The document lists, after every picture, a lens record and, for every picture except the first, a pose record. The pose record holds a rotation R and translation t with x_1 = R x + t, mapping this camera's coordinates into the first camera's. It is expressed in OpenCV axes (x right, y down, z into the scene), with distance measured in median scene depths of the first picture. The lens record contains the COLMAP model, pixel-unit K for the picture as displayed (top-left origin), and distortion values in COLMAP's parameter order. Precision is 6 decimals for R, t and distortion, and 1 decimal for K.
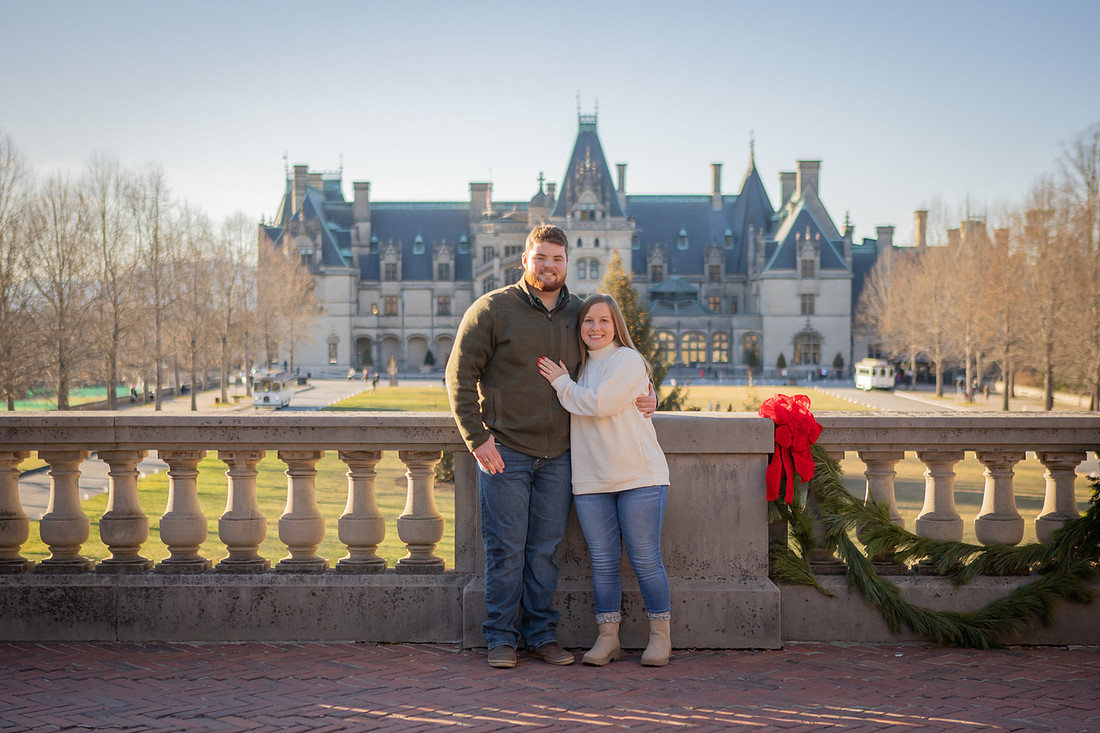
lens RADIAL K [[1655.8, 0, 550.0], [0, 1655.8, 366.5], [0, 0, 1]] dist [-0.224098, -0.056474]
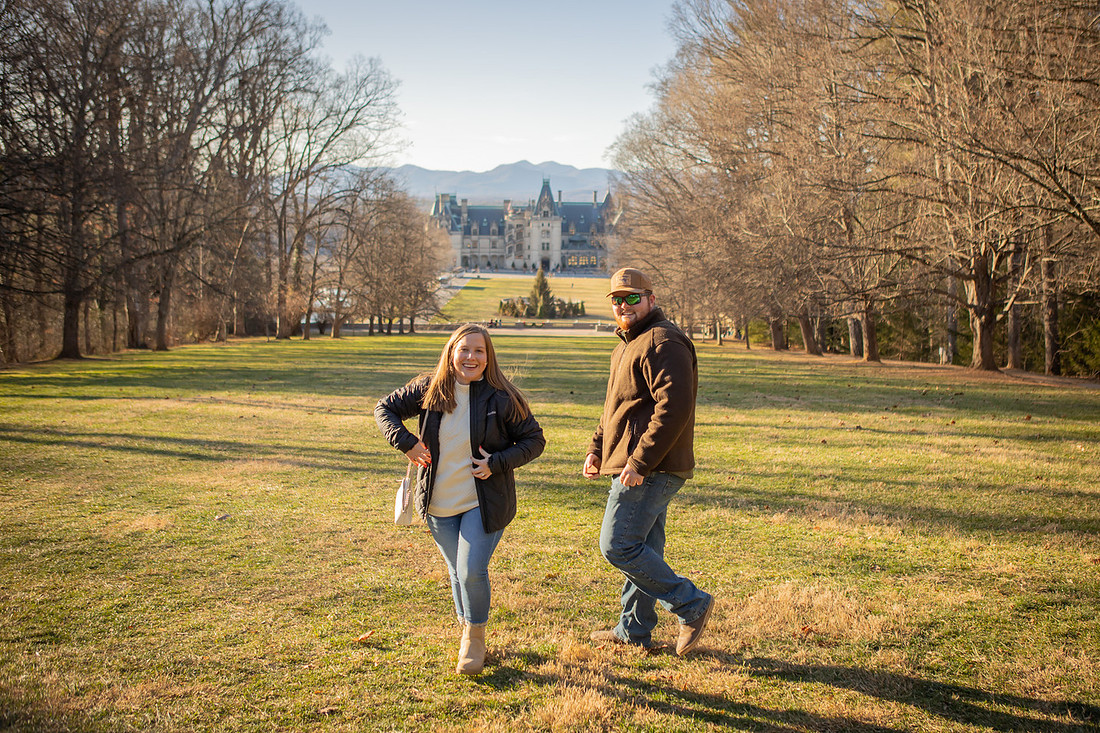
lens RADIAL K [[1068.4, 0, 614.6], [0, 1068.4, 329.0], [0, 0, 1]] dist [-0.082704, 0.097391]
pose [[0.998110, 0.010386, 0.060562, 0.030748], [-0.016587, 0.994562, 0.102815, -0.083656], [-0.059164, -0.103626, 0.992855, -0.806282]]
